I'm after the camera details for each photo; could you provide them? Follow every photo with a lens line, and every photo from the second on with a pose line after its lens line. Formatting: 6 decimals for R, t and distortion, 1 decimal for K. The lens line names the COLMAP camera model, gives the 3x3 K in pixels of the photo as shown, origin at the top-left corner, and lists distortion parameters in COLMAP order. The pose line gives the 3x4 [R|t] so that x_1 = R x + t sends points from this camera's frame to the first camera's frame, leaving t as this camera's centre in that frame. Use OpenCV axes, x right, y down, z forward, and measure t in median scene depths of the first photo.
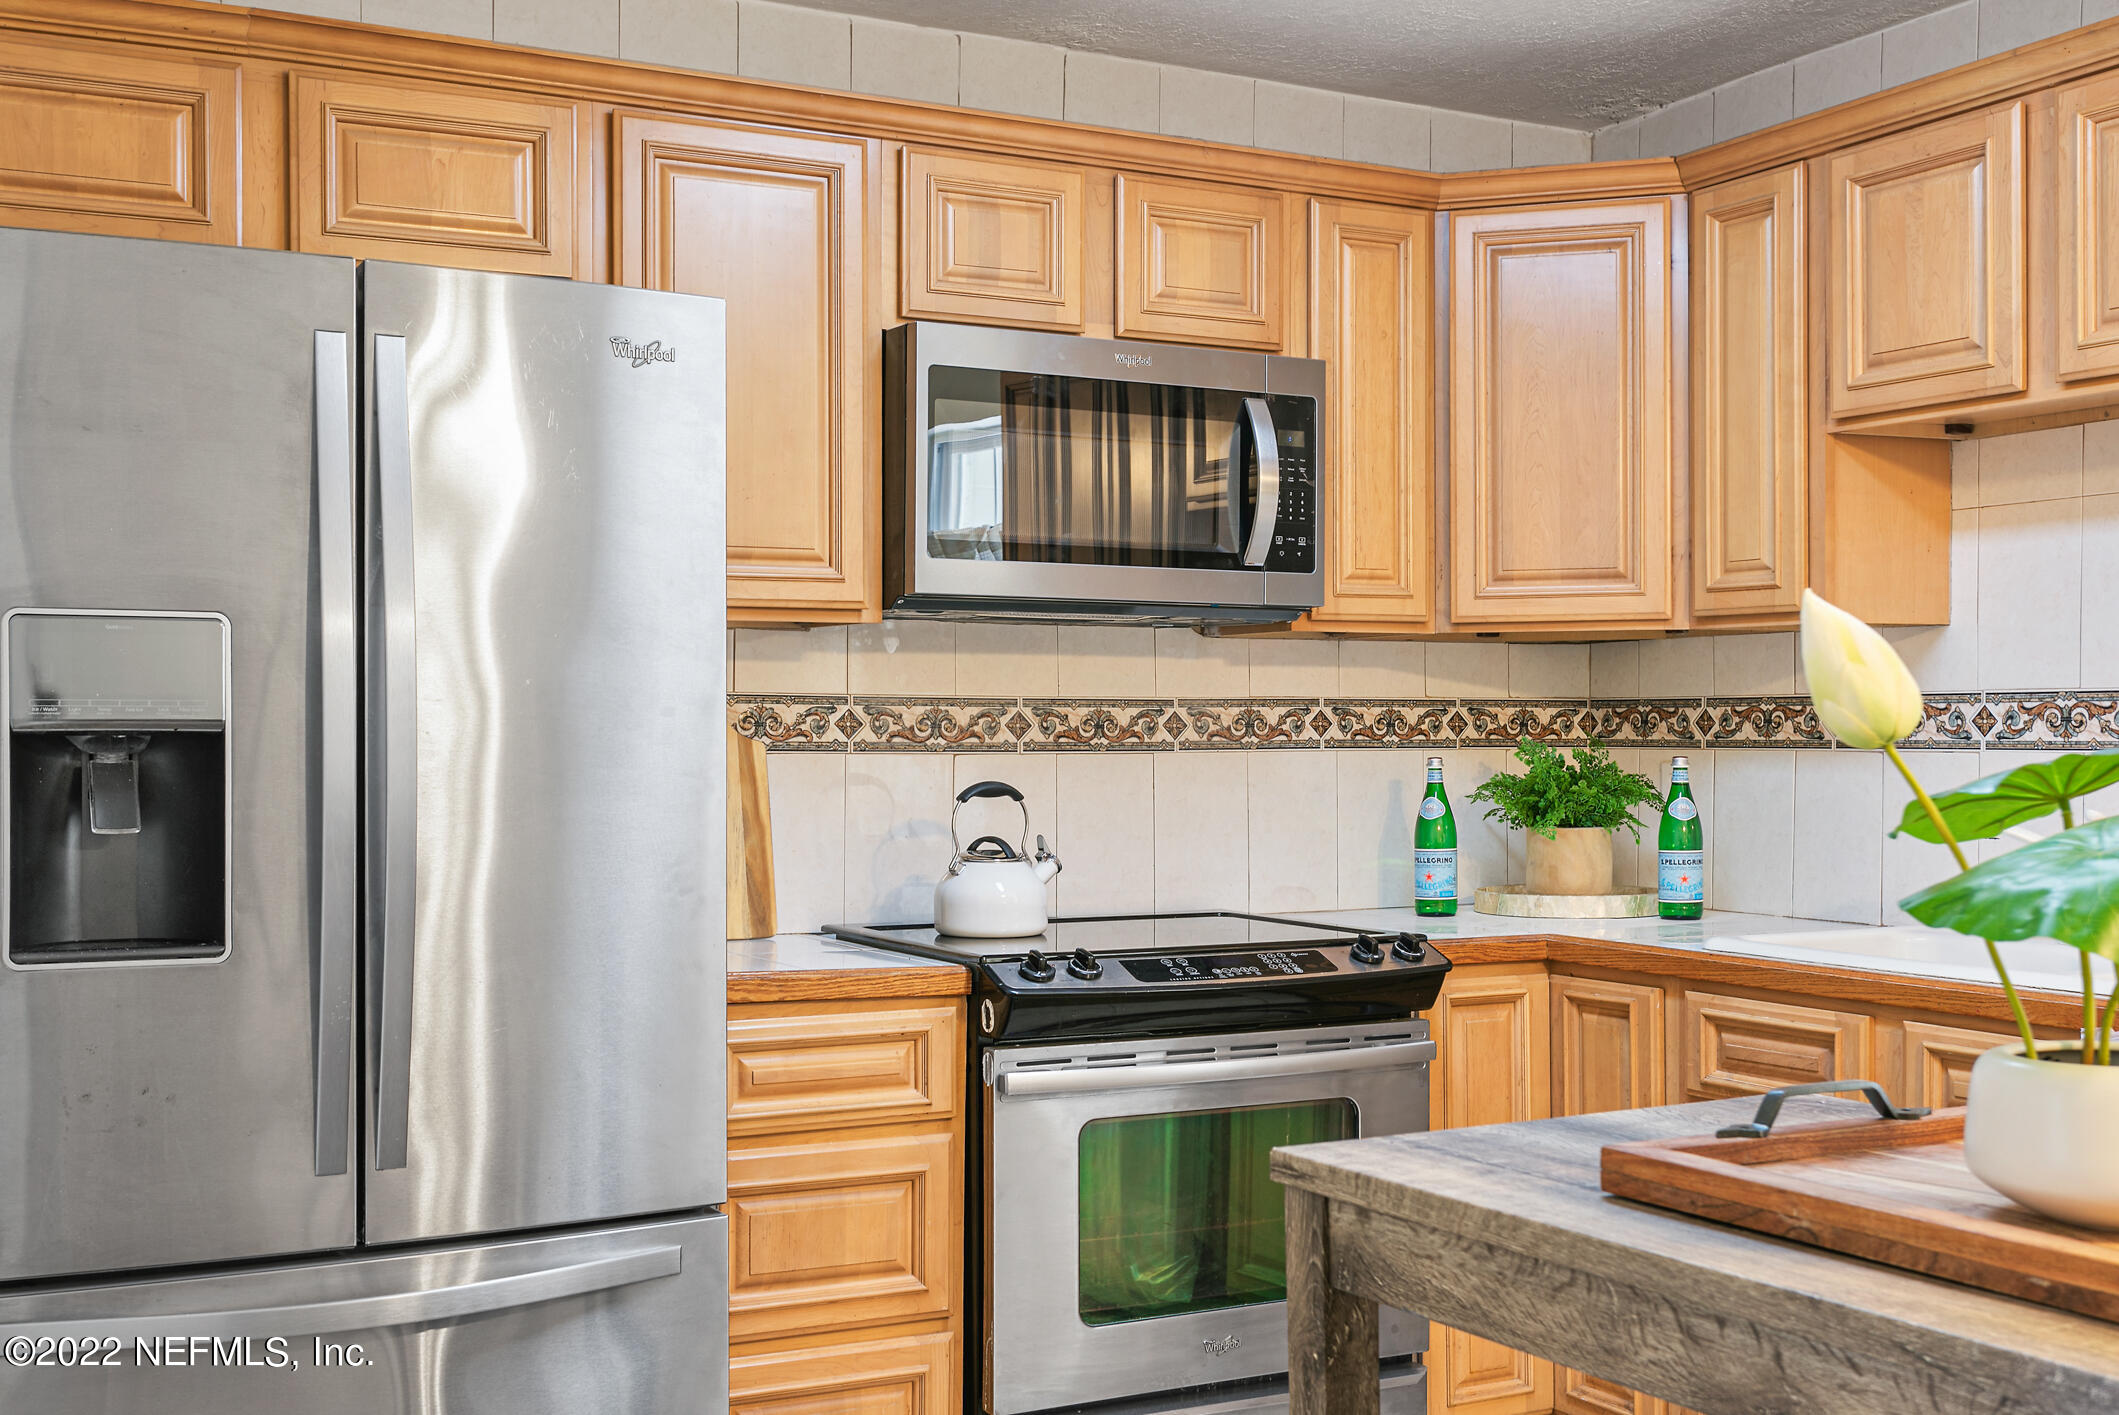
lens RADIAL K [[2315.9, 0, 1053.9], [0, 2315.9, 729.9], [0, 0, 1]] dist [0.017497, 0.000000]
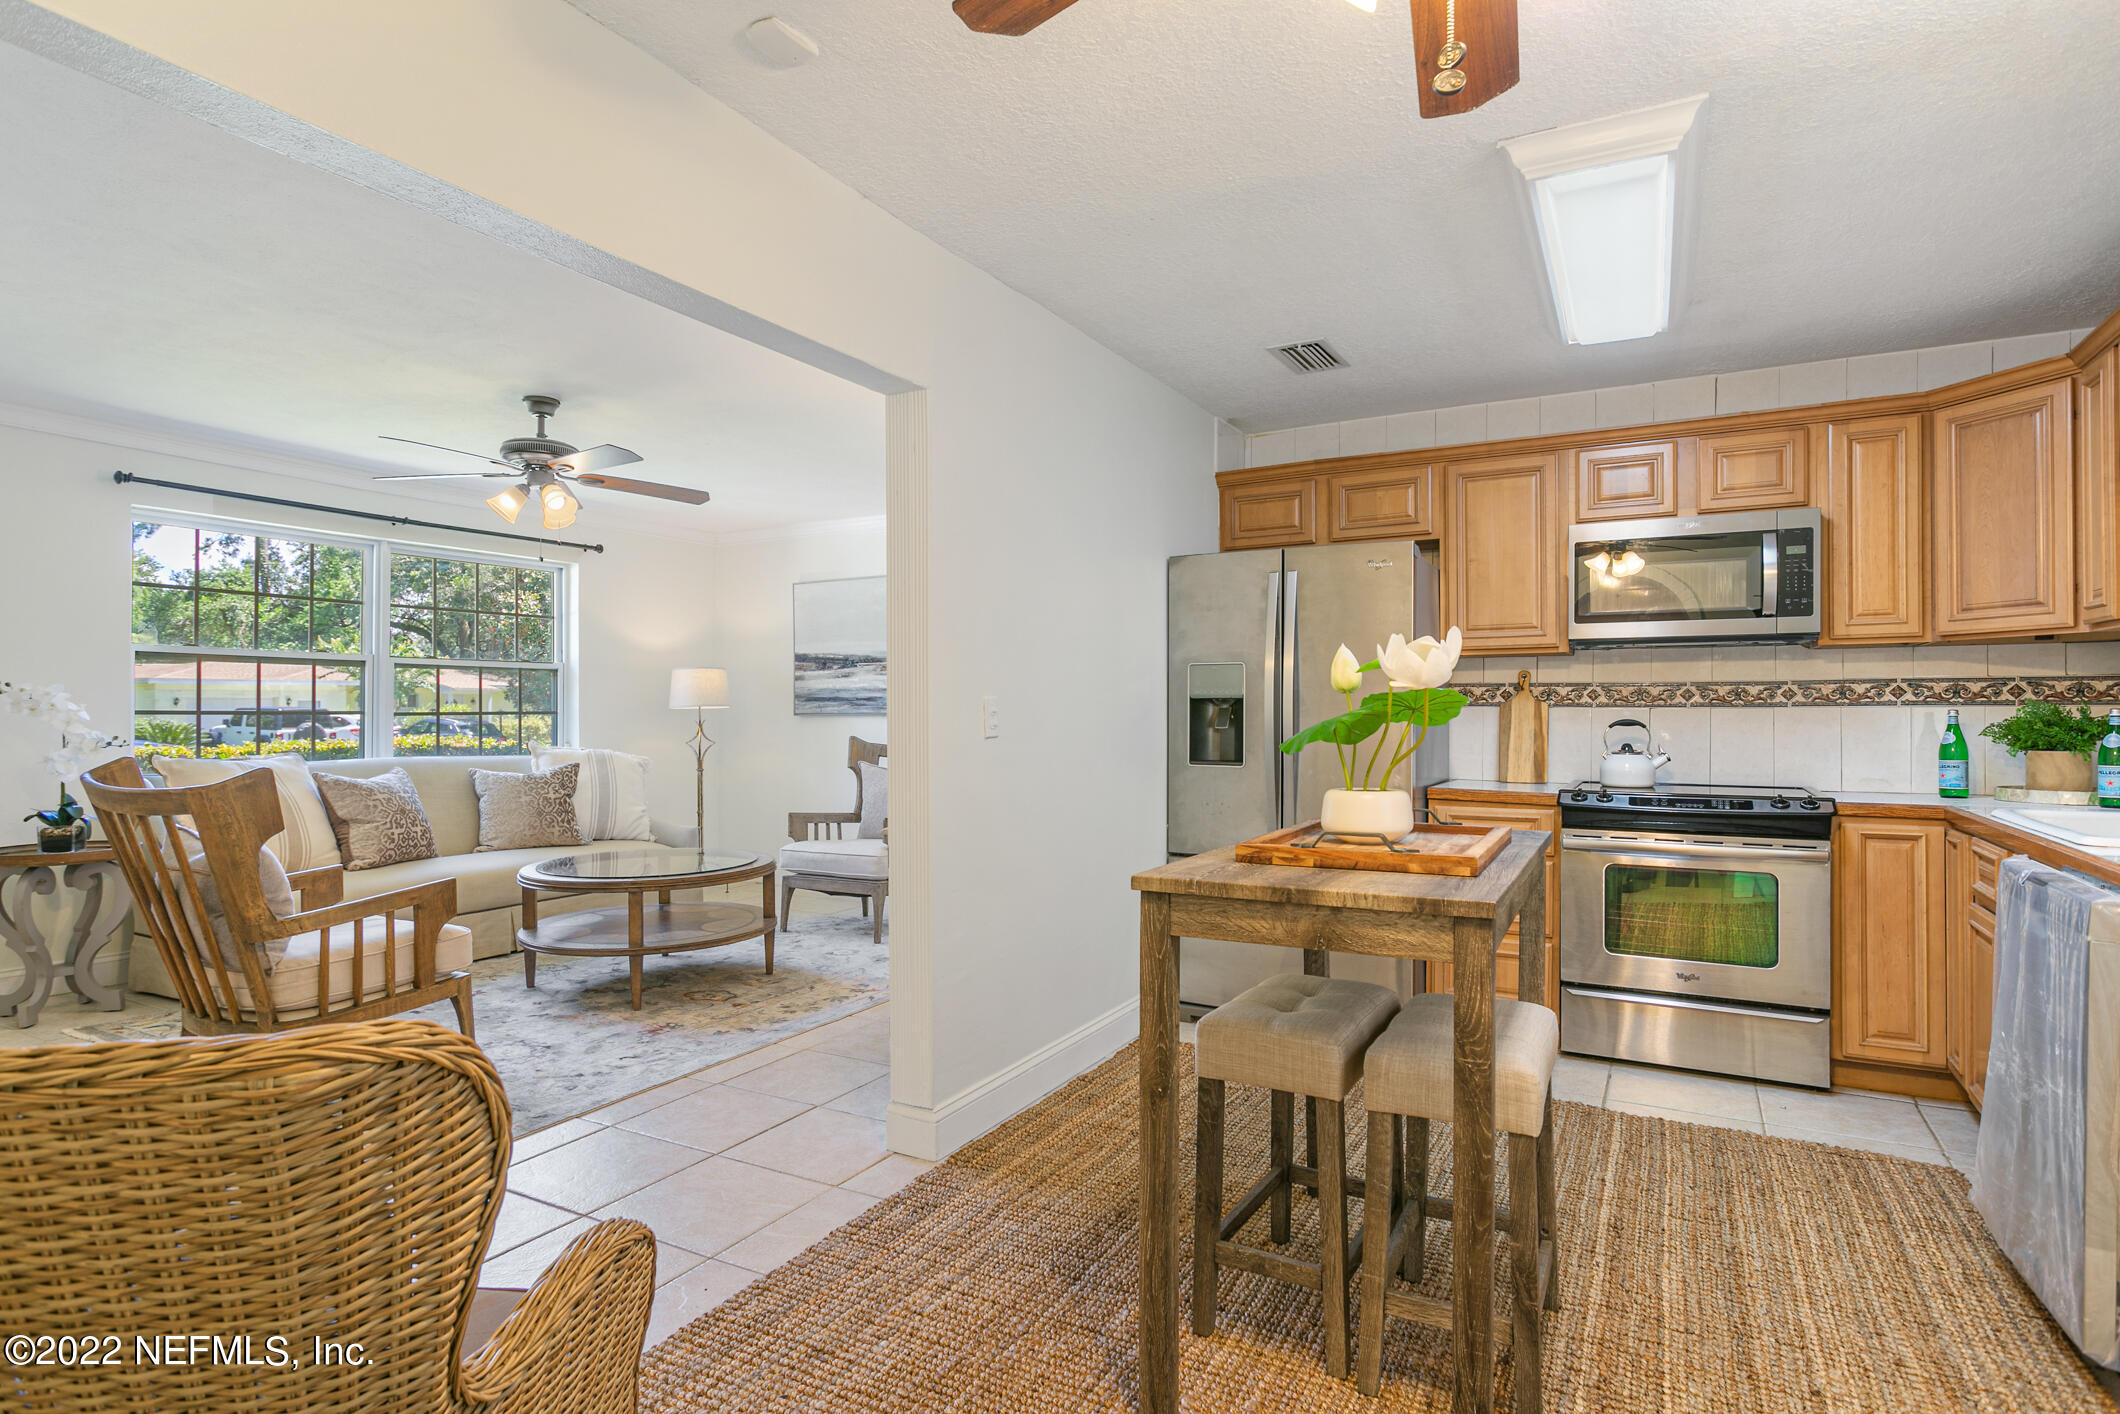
lens RADIAL K [[1105.1, 0, 1064.7], [0, 1105.1, 710.0], [0, 0, 1]] dist [0.002268, 0.000696]
pose [[0.559869, 0.000205, -0.828581, 0.564654], [0.003147, 0.999992, 0.002374, 0.008952], [0.828575, -0.003936, 0.559864, -0.064122]]
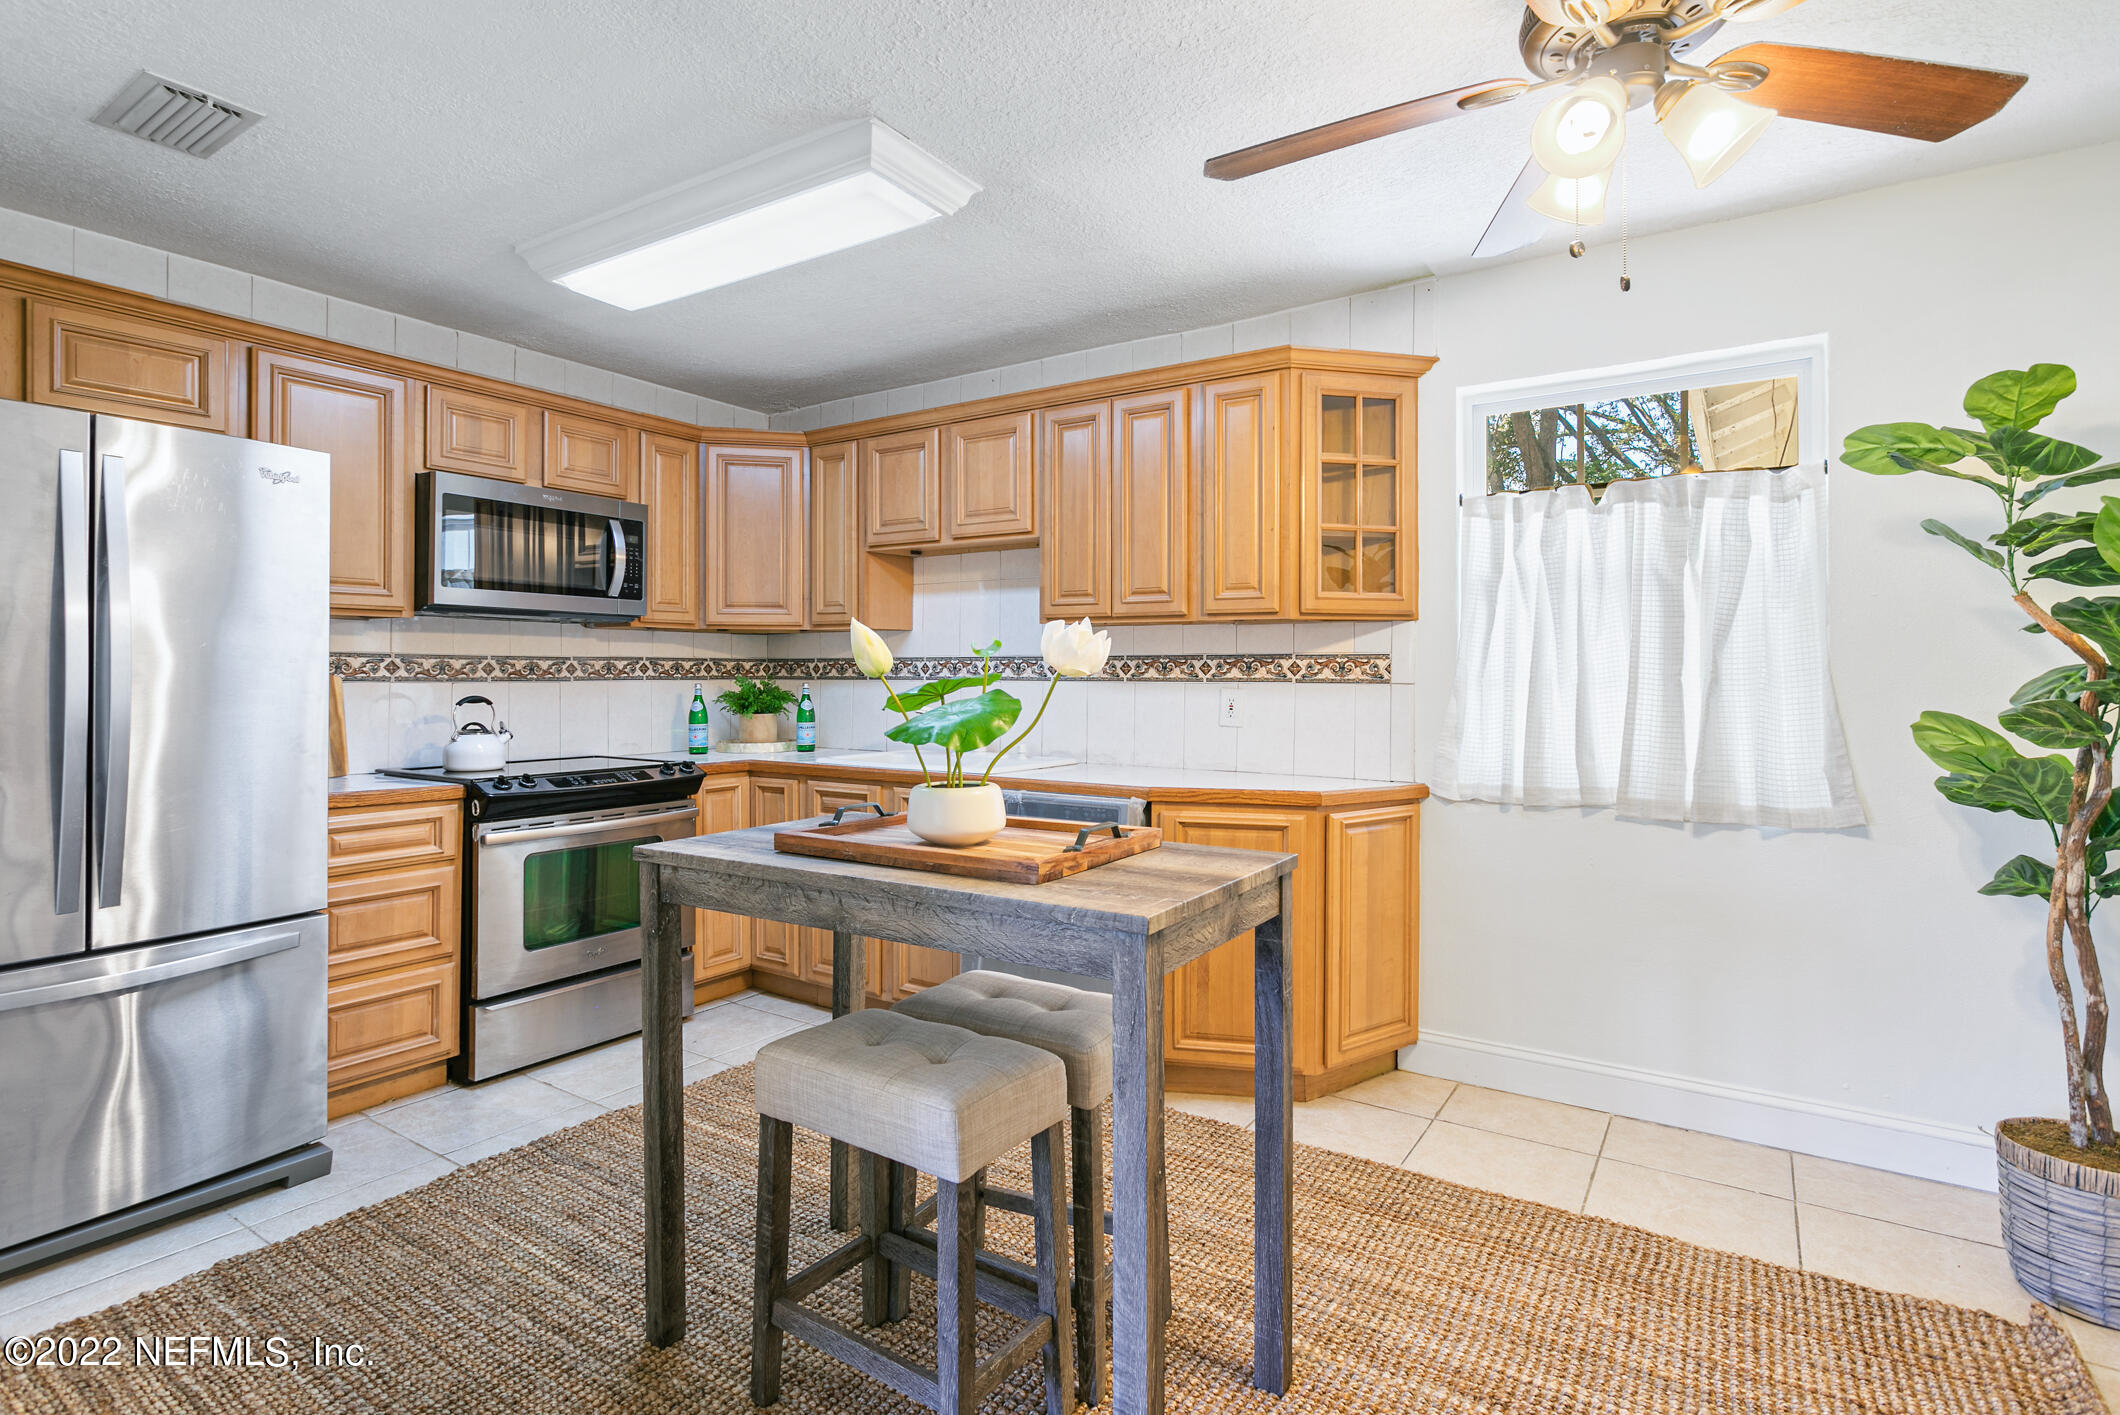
lens RADIAL K [[1041.2, 0, 1064.0], [0, 1041.2, 667.5], [0, 0, 1]] dist [-0.000713, 0.001775]
pose [[0.874418, 0.004999, 0.485148, -0.018358], [-0.002359, 0.999979, -0.006054, 0.001411], [-0.485168, 0.004149, 0.874411, -0.068849]]
